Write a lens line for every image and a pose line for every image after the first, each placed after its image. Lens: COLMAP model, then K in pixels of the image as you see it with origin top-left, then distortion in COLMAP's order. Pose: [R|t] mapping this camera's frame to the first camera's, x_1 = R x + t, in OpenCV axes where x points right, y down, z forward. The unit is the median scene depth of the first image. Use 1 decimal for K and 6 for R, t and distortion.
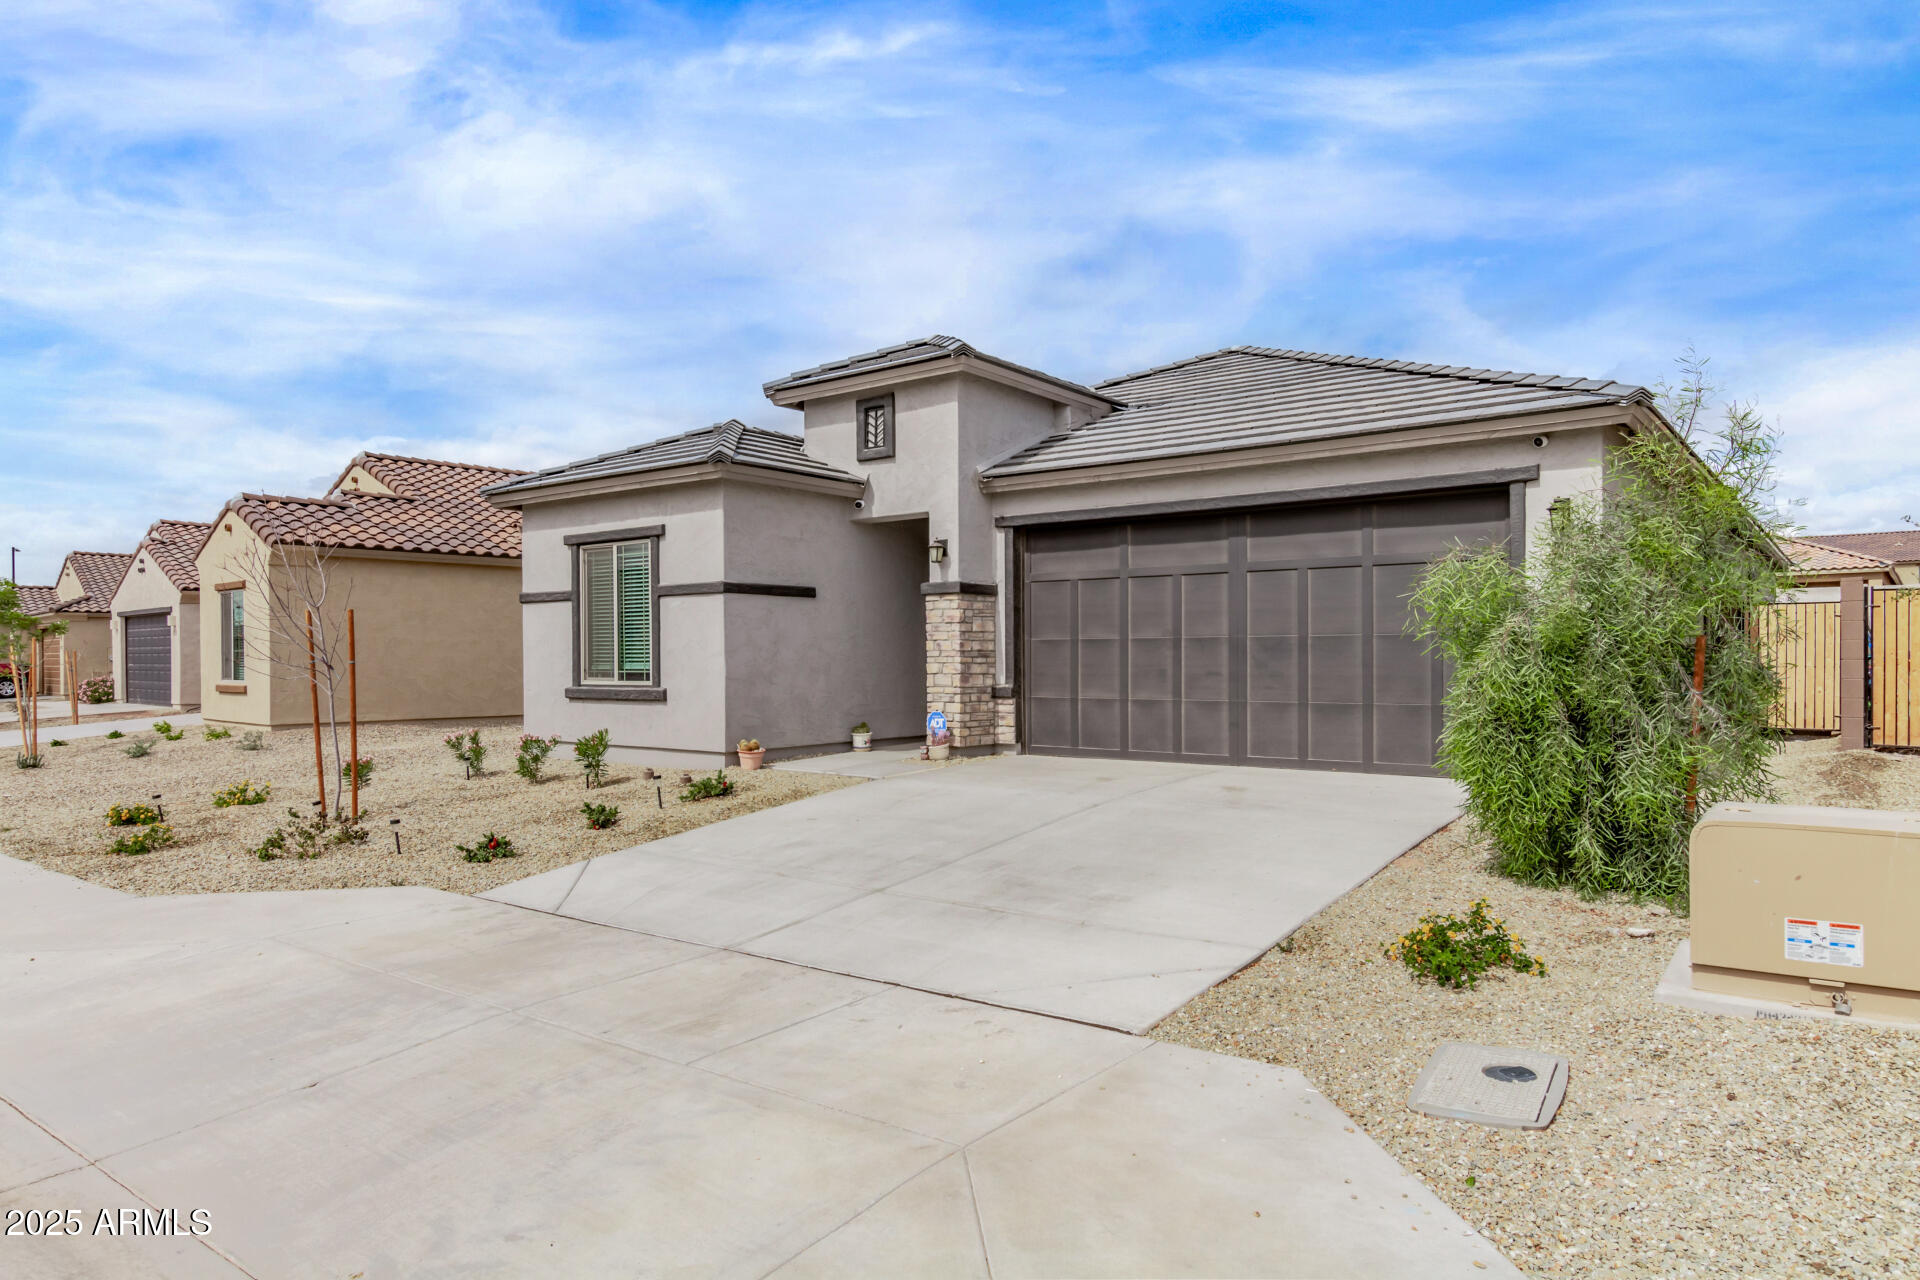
lens RADIAL K [[1170.6, 0, 960.0], [0, 1170.6, 640.0], [0, 0, 1]] dist [0.000545, 0.000108]
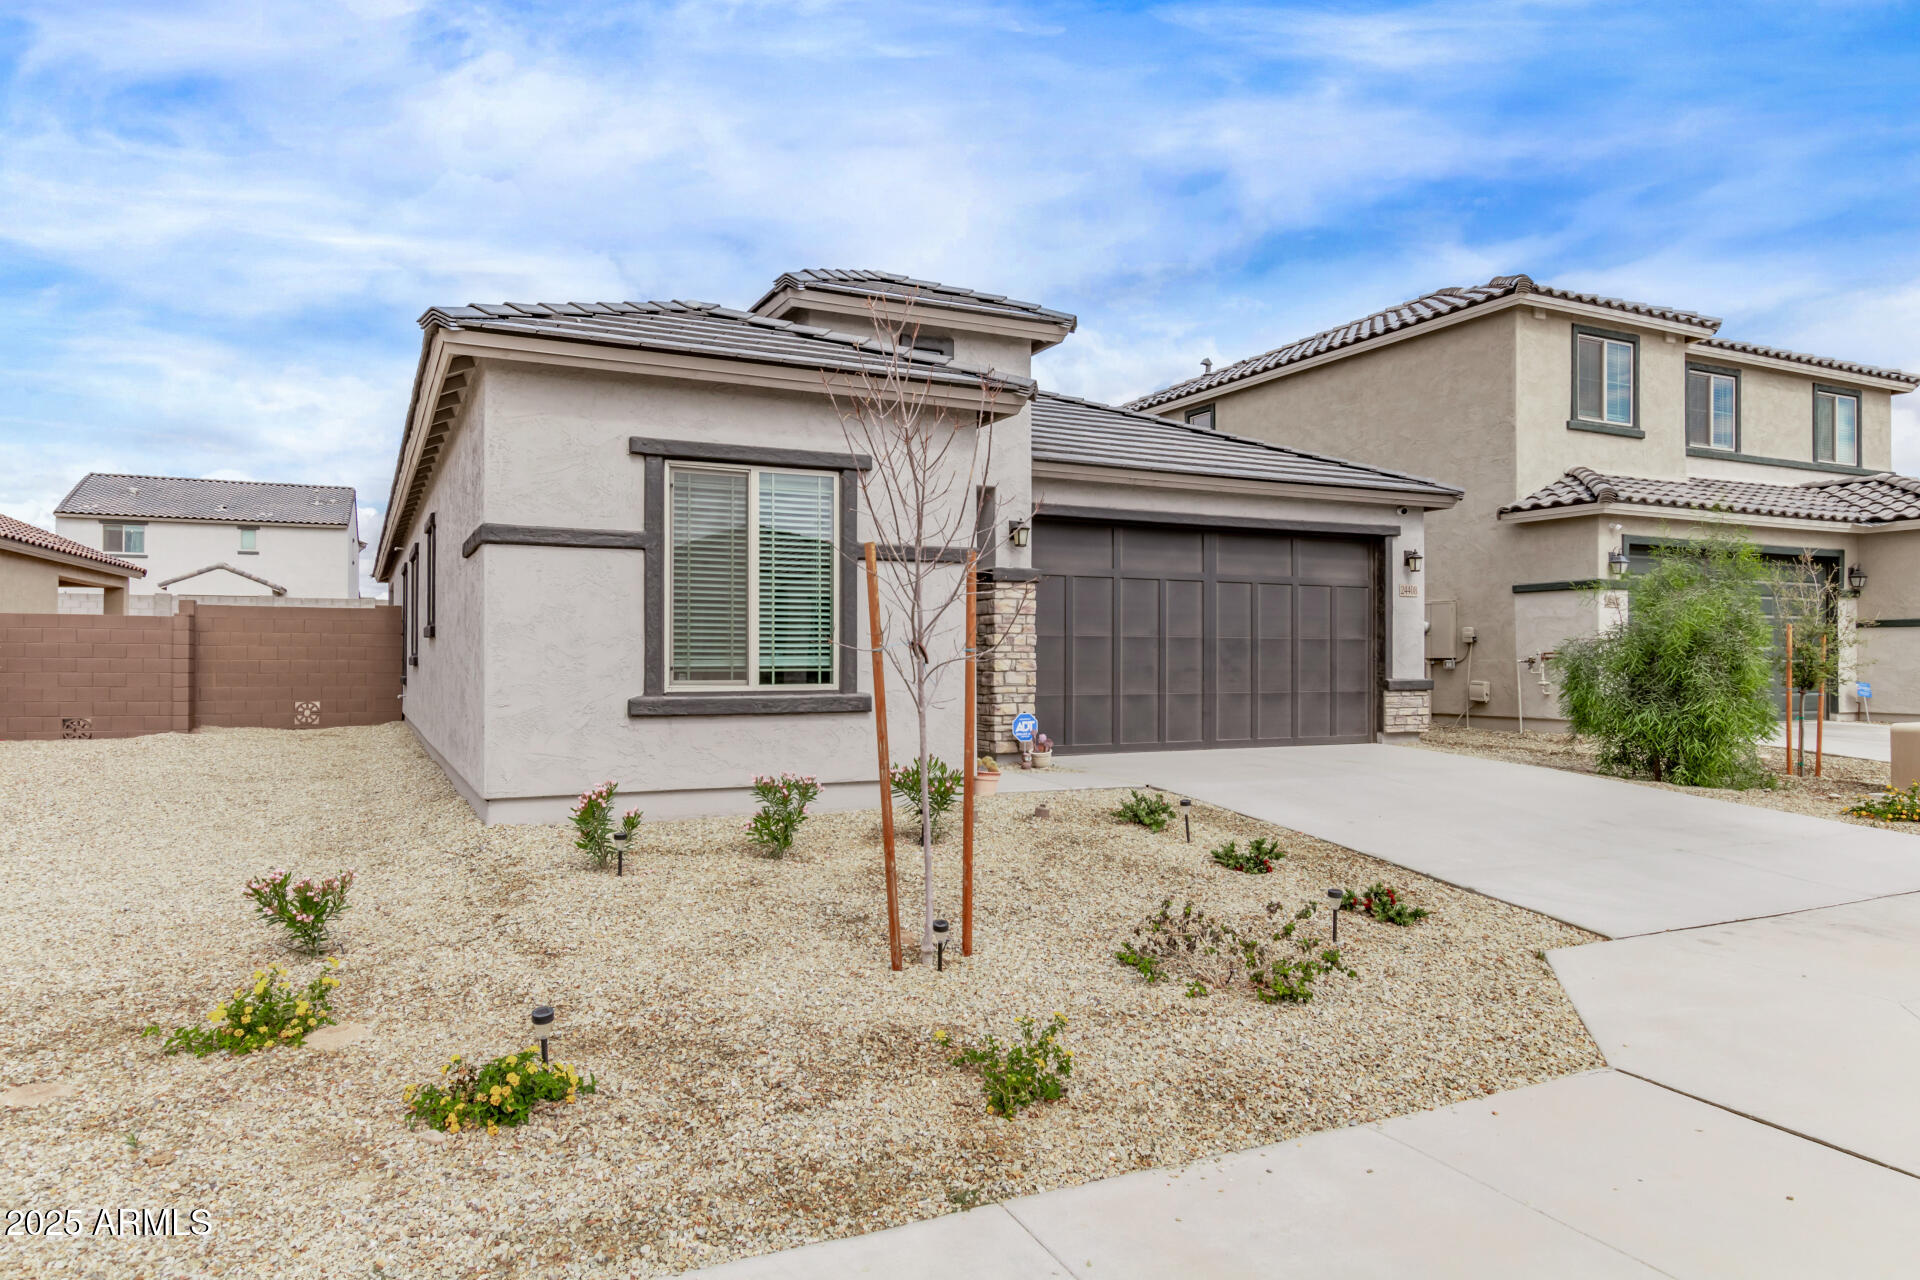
lens RADIAL K [[1170.6, 0, 960.0], [0, 1170.6, 640.0], [0, 0, 1]] dist [0.000545, 0.000108]
pose [[0.463998, 0.019490, 0.885622, -0.836971], [-0.016364, 0.999776, -0.013428, 0.018003], [-0.885685, -0.008262, 0.464213, 0.632437]]
